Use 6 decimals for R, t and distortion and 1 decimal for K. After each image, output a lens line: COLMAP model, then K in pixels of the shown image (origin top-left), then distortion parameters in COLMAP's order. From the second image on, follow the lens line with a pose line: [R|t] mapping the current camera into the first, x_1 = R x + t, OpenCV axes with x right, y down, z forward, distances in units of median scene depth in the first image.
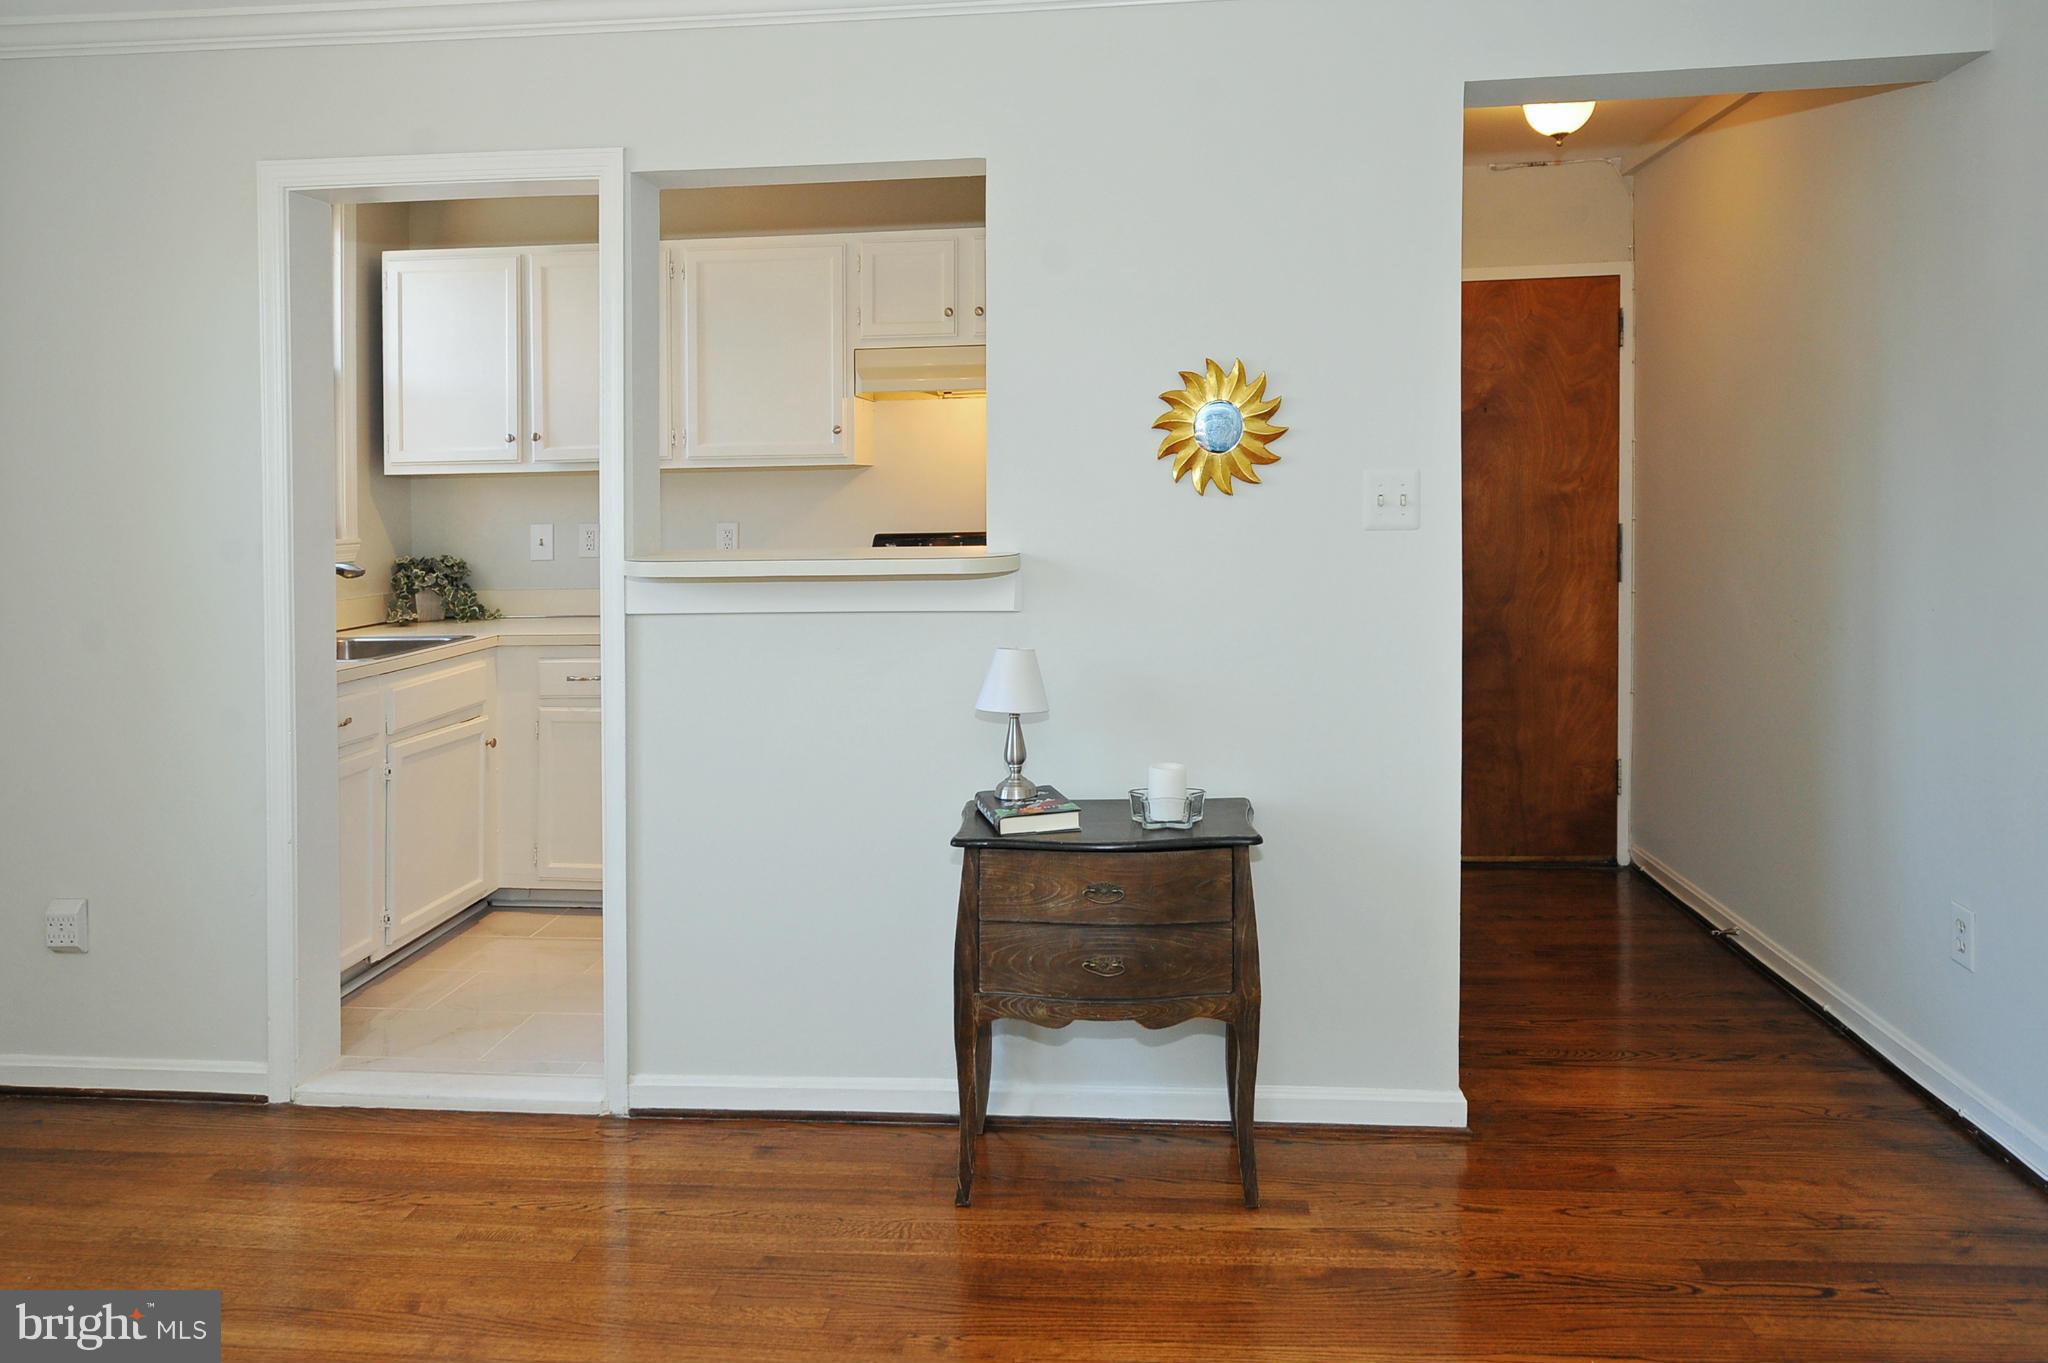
lens RADIAL K [[1717.4, 0, 1065.5], [0, 1717.4, 678.4], [0, 0, 1]] dist [0.000022, -0.001170]
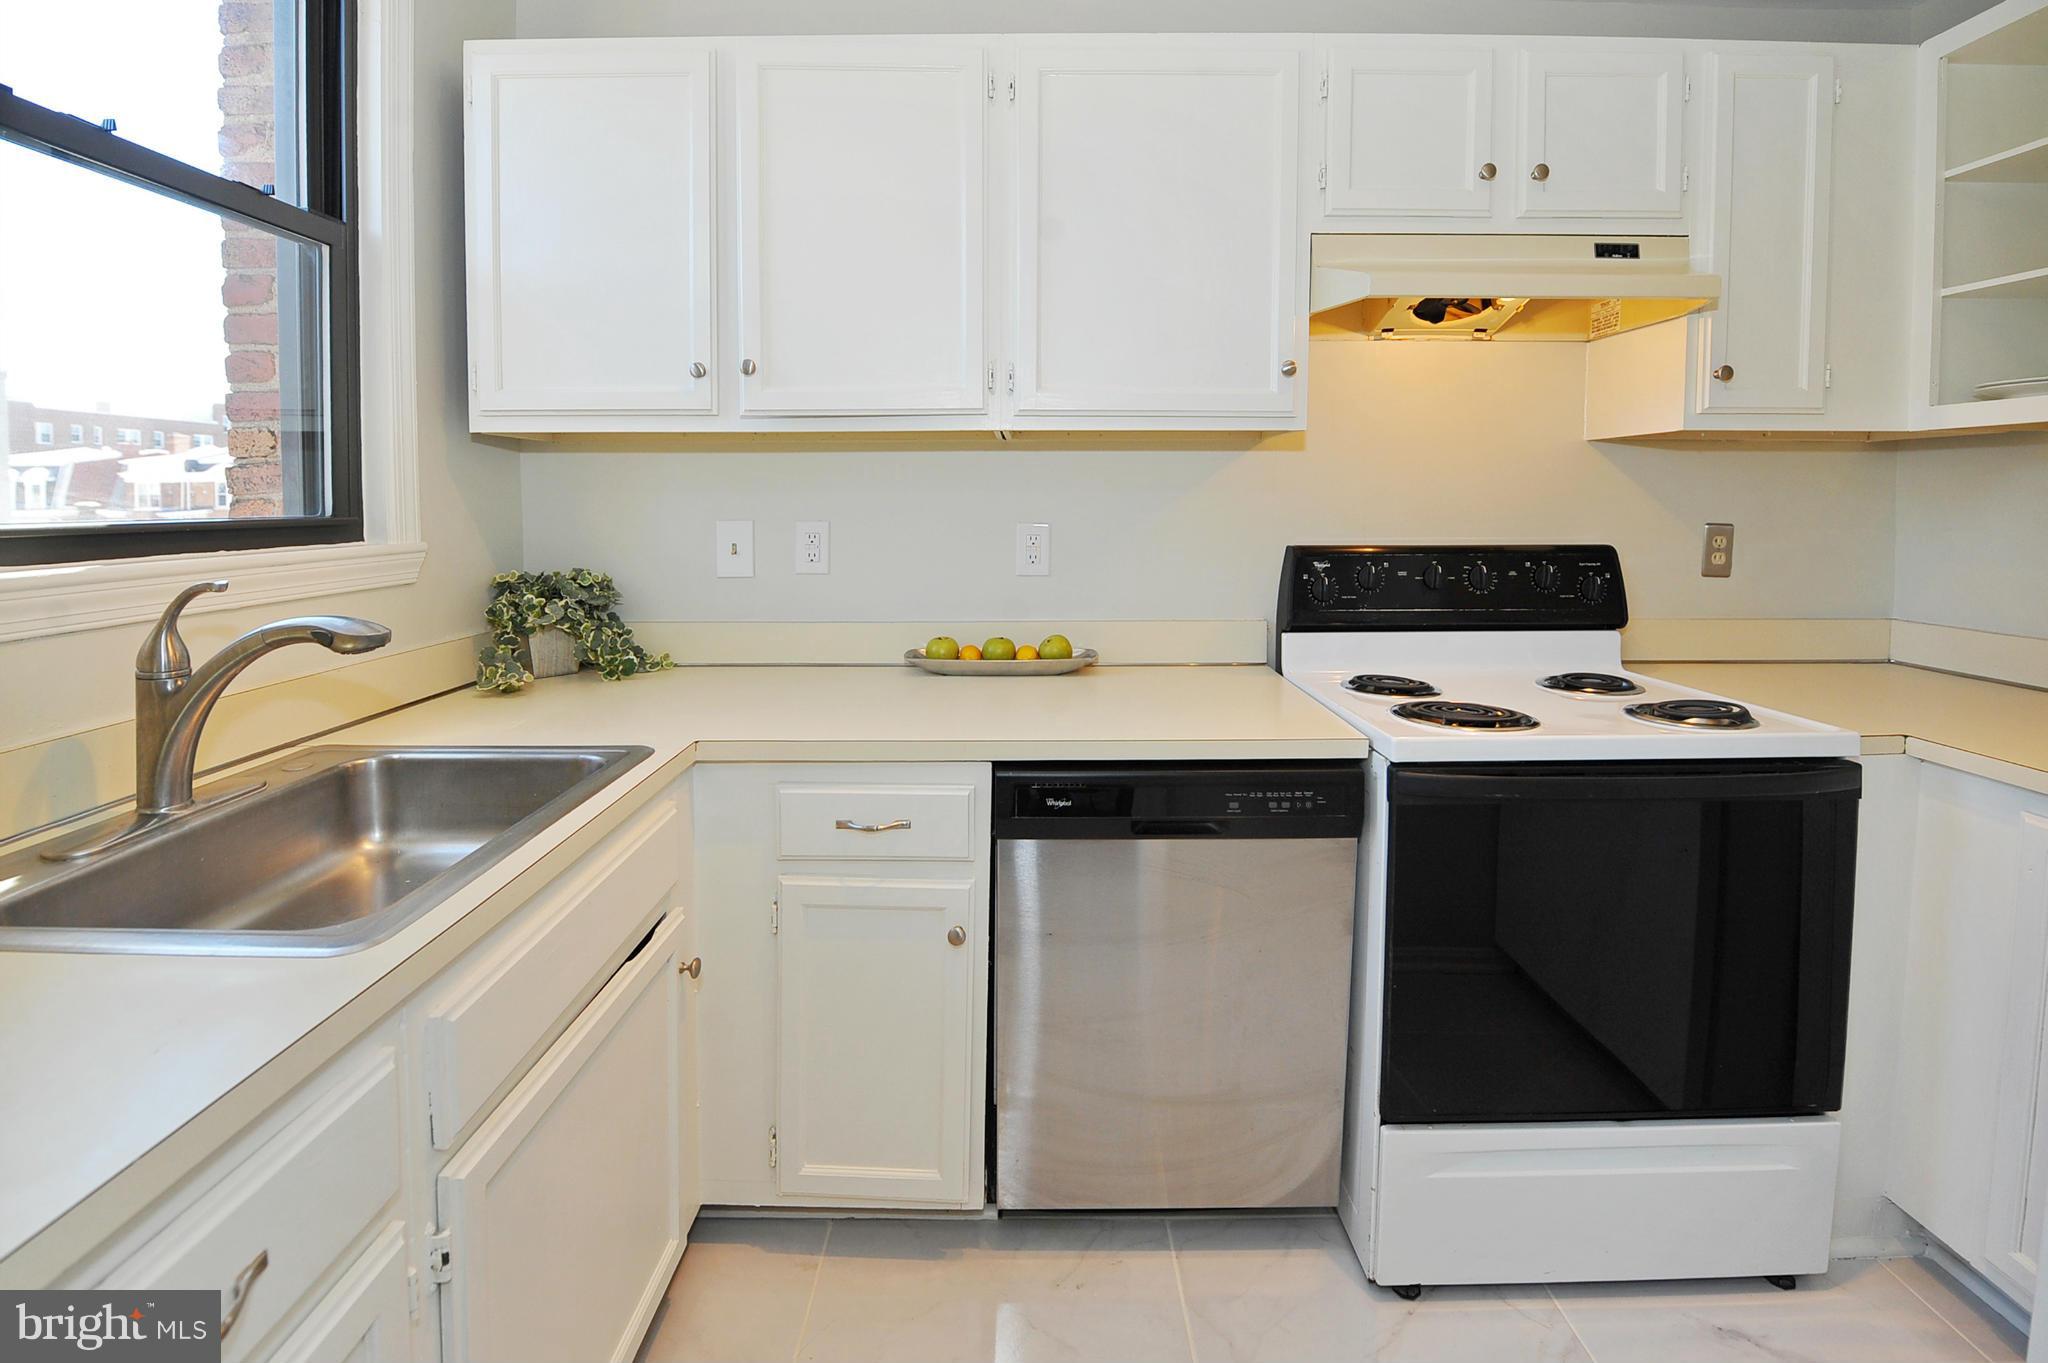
lens RADIAL K [[861.3, 0, 992.3], [0, 861.3, 658.9], [0, 0, 1]] dist [-0.016796, -0.003835]
pose [[0.992696, 0.006952, 0.120443, -0.254814], [-0.013846, 0.998307, 0.056500, -0.060150], [-0.119846, -0.057755, 0.991111, 0.685918]]
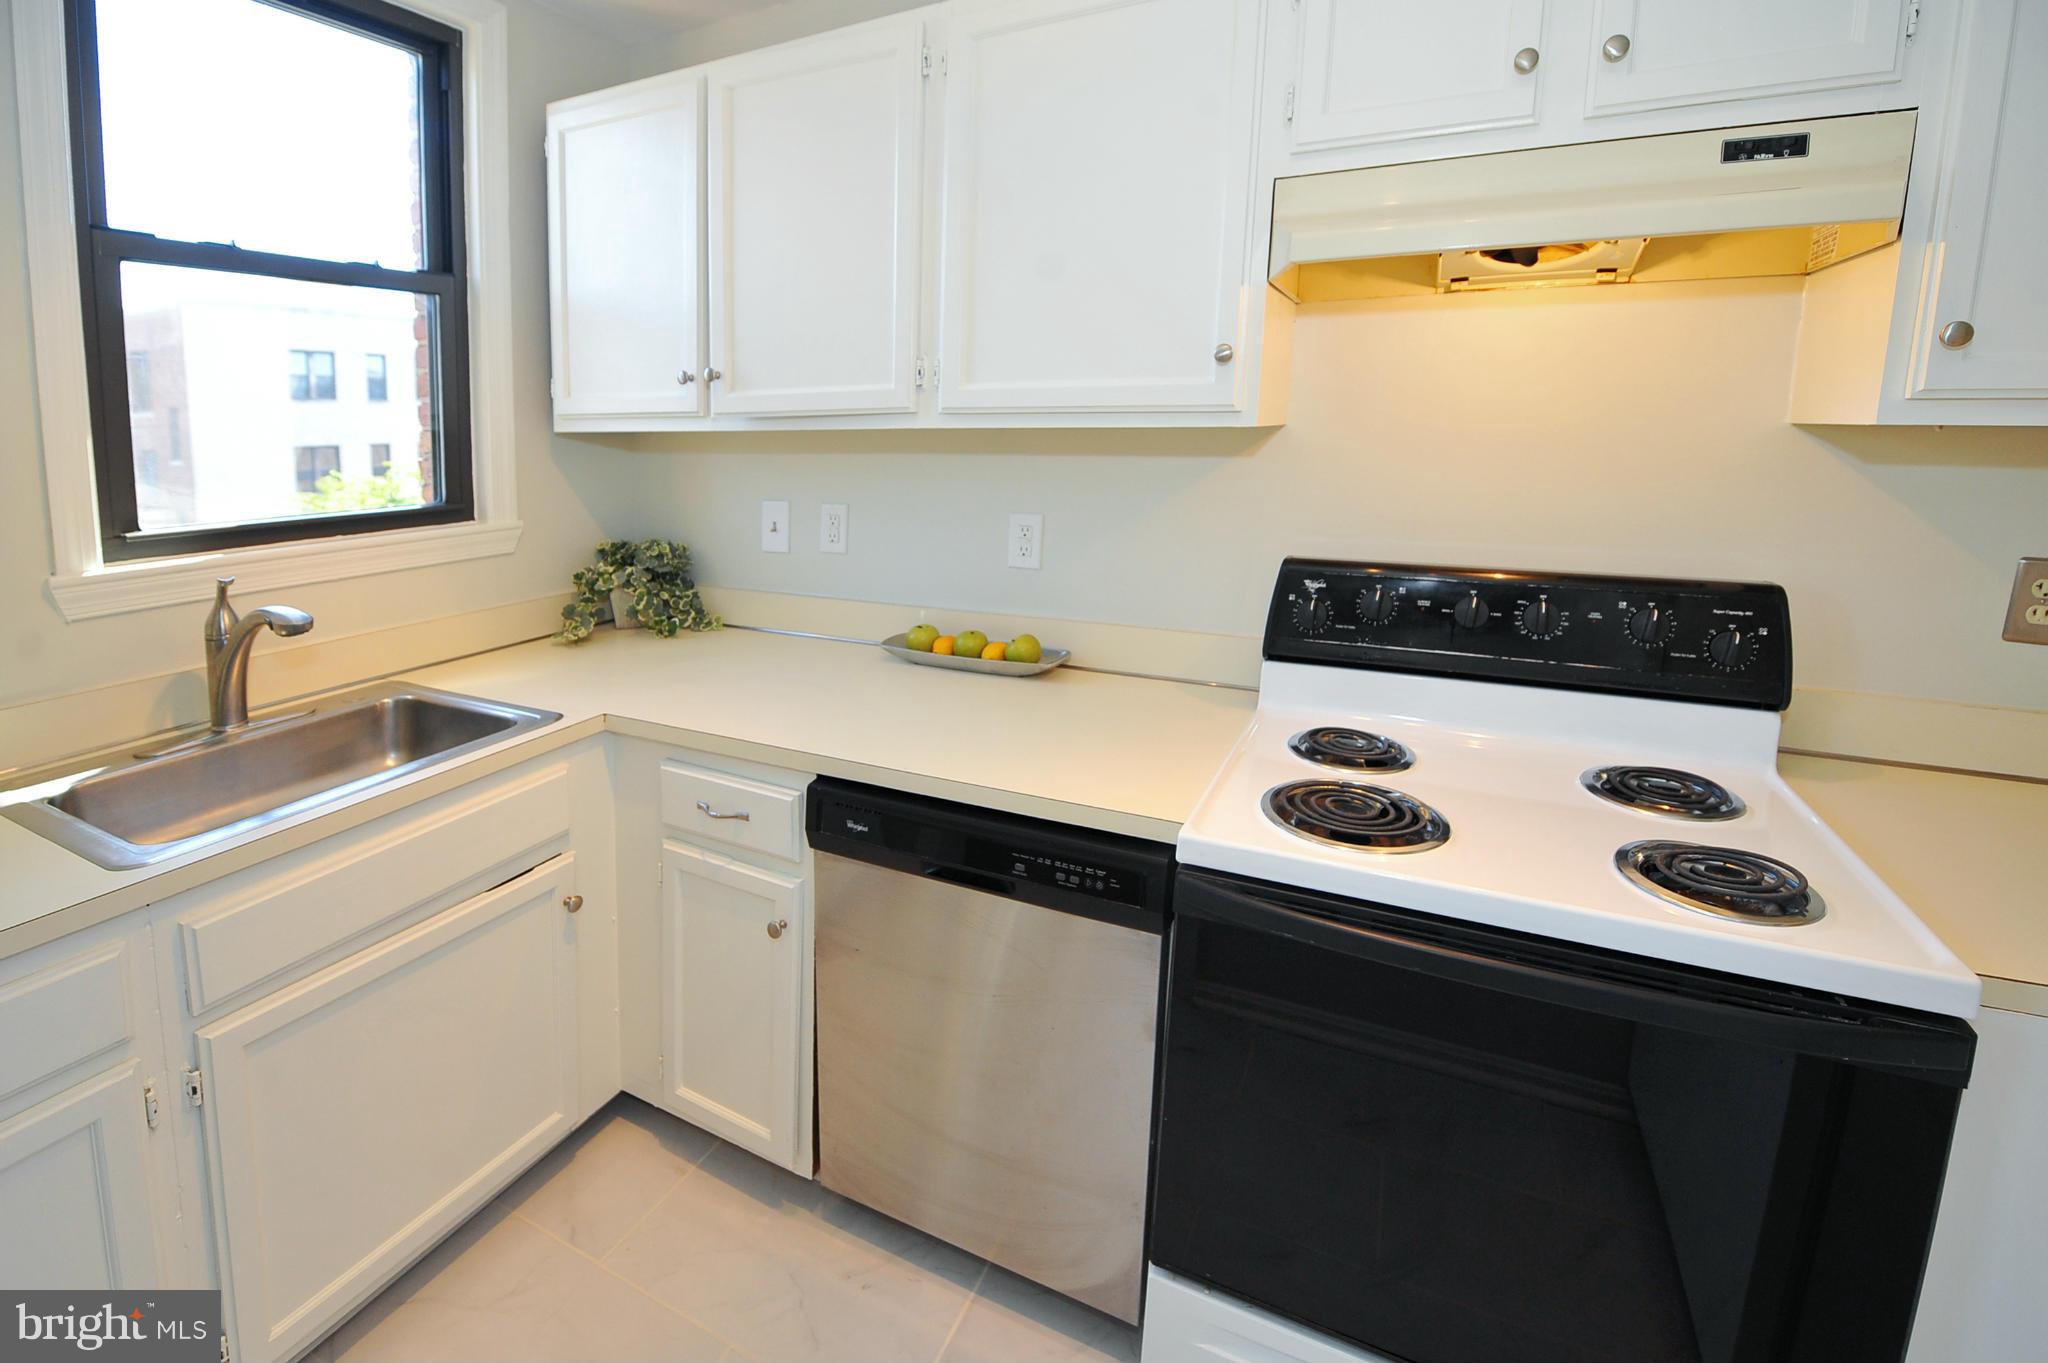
lens RADIAL K [[830.6, 0, 1020.6], [0, 830.6, 624.0], [0, 0, 1]] dist [-0.003633, -0.008830]
pose [[0.948637, 0.098110, -0.300769, -0.102871], [-0.059023, 0.988892, 0.136414, -0.096051], [0.310812, -0.111655, 0.943890, 0.721060]]
